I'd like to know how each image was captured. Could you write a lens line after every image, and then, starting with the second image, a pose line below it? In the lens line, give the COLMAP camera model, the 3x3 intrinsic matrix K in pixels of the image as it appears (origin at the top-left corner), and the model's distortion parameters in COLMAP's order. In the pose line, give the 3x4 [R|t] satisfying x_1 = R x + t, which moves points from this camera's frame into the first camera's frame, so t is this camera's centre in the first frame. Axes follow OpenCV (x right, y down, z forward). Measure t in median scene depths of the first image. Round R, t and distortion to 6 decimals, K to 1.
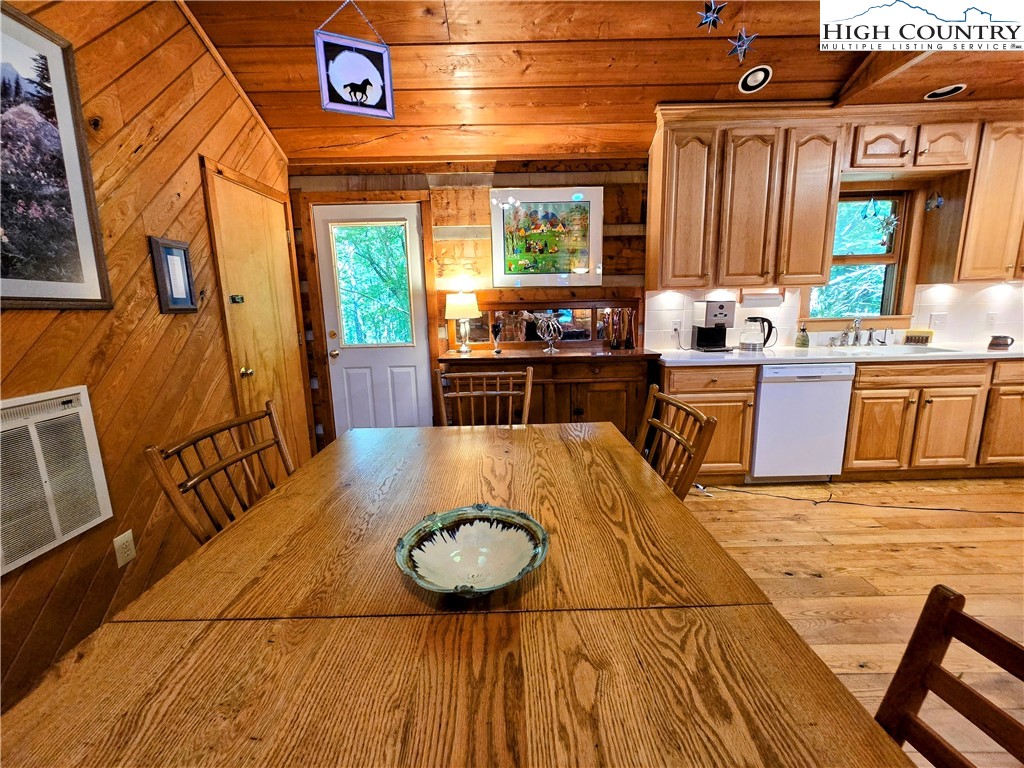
lens RADIAL K [[419.1, 0, 510.4], [0, 419.1, 377.7], [0, 0, 1]] dist [-0.002142, -0.000431]
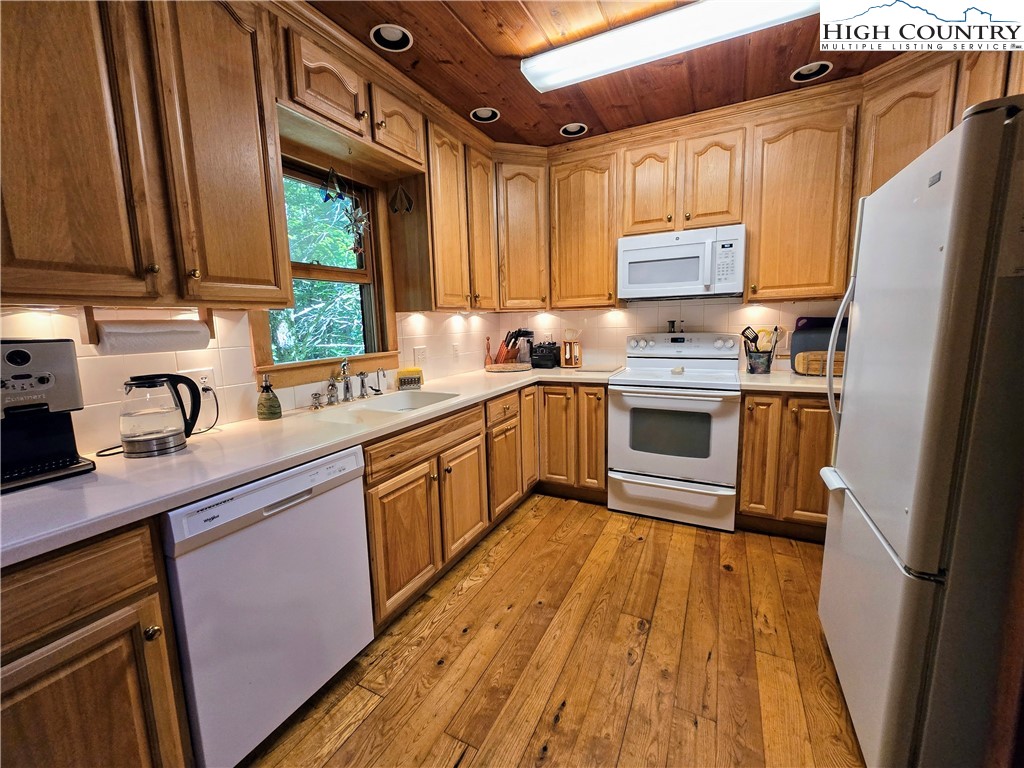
lens RADIAL K [[419.1, 0, 505.4], [0, 419.1, 378.4], [0, 0, 1]] dist [-0.002142, -0.000431]
pose [[0.459192, -0.106163, 0.881971, 0.394843], [0.170693, 0.984877, 0.029680, -0.097372], [-0.871784, 0.136917, 0.470369, 0.513024]]
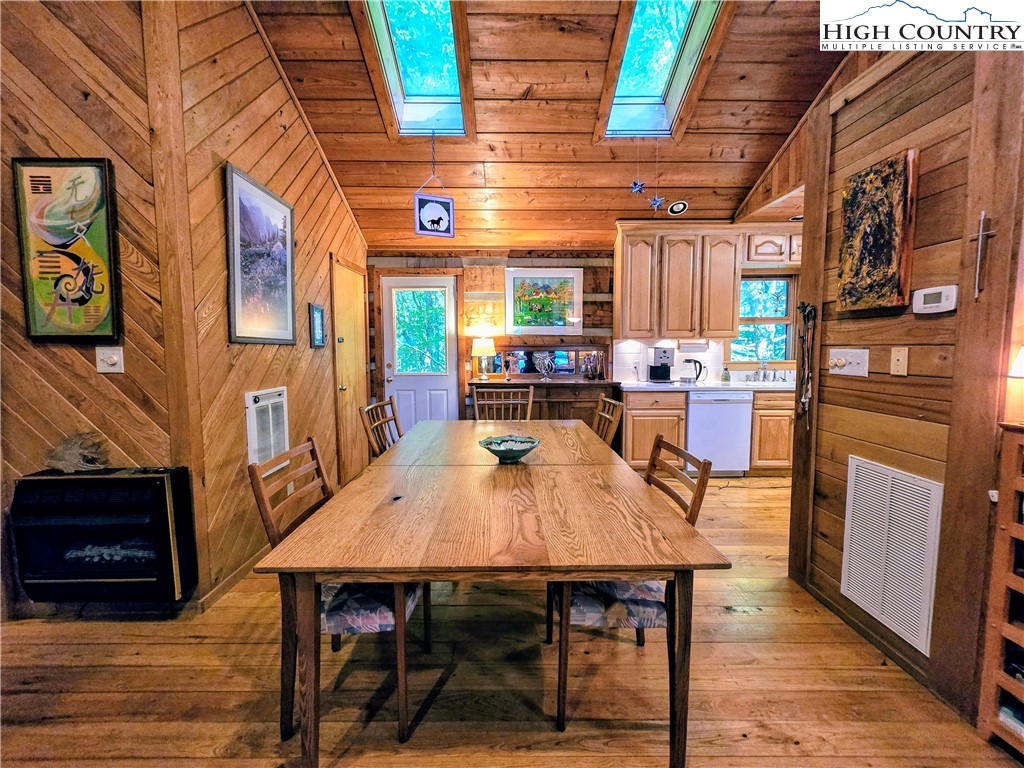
lens RADIAL K [[419.1, 0, 509.0], [0, 419.1, 376.6], [0, 0, 1]] dist [-0.002142, -0.000431]
pose [[0.999786, 0.020663, 0.000989, -0.030131], [-0.020456, 0.994614, -0.101607, 0.074297], [-0.003083, 0.101565, 0.994824, -0.426388]]
